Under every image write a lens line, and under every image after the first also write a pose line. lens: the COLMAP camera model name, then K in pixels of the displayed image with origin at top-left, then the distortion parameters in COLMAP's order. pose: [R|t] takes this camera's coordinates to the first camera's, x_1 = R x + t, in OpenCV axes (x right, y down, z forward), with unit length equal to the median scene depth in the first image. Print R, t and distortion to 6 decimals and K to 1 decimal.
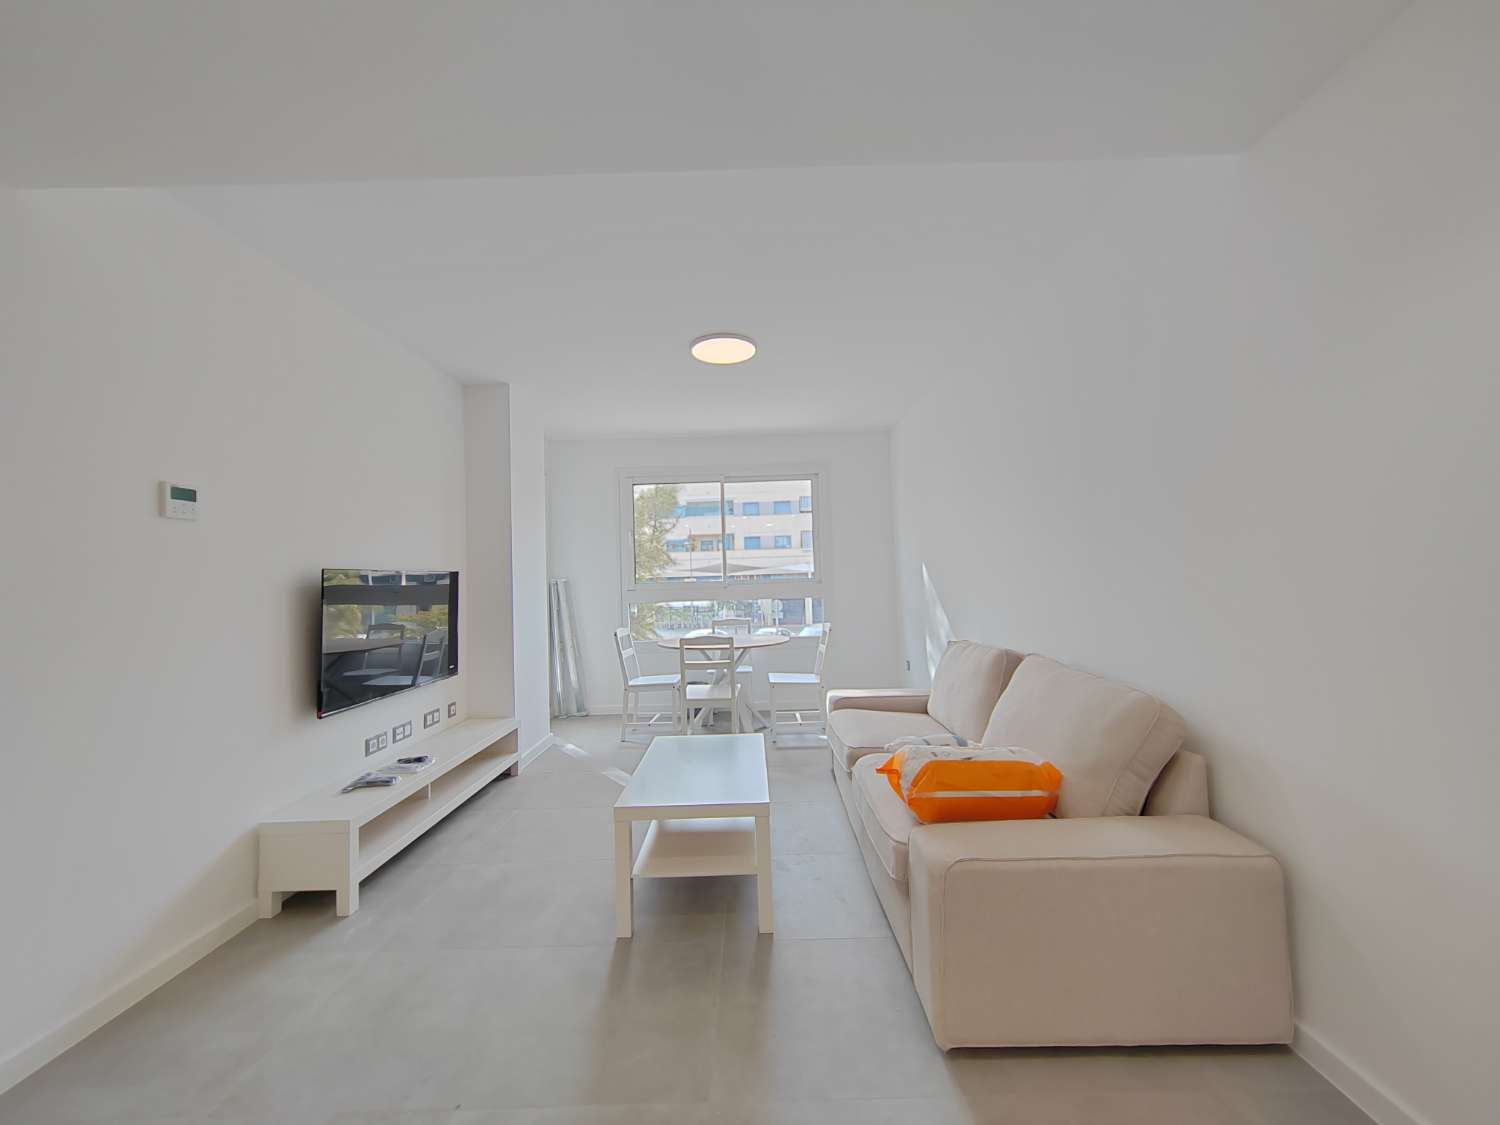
lens RADIAL K [[572.1, 0, 750.0], [0, 572.1, 562.5], [0, 0, 1]] dist [0.002855, 0.000001]
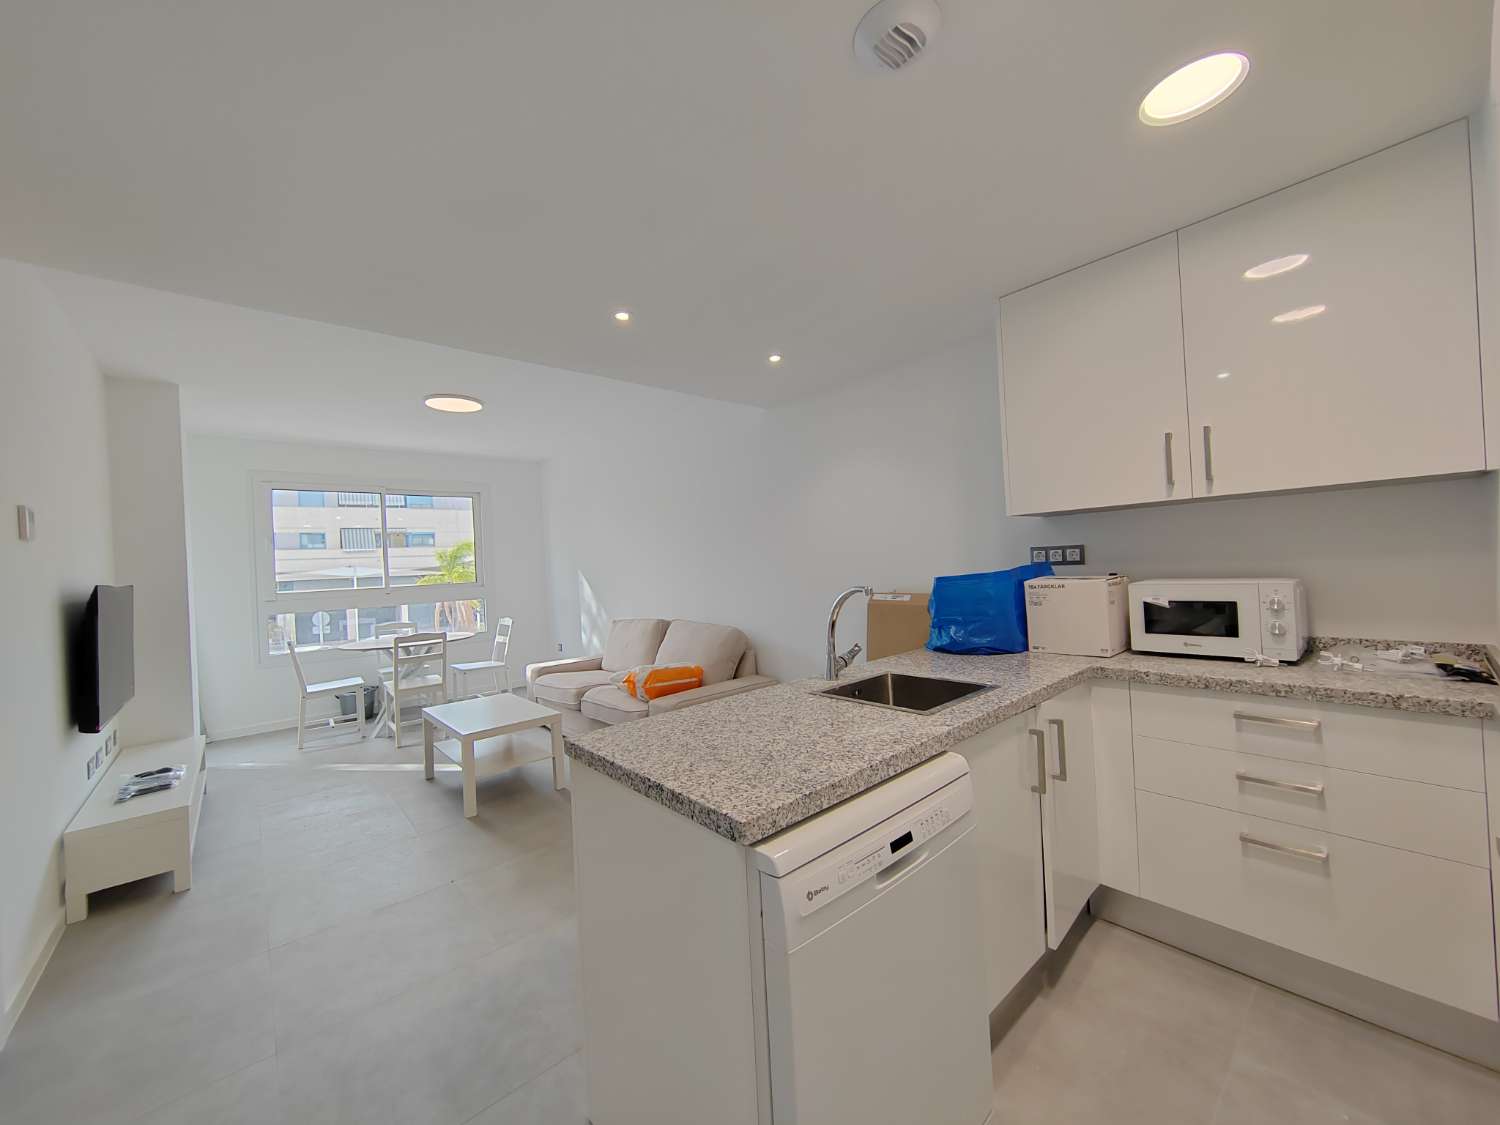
lens RADIAL K [[572.1, 0, 750.0], [0, 572.1, 562.5], [0, 0, 1]] dist [0.002855, 0.000001]
pose [[0.745450, -0.004946, 0.666544, -0.515135], [0.006817, 0.999977, -0.000204, -0.019753], [-0.666527, 0.004695, 0.745466, -0.491394]]
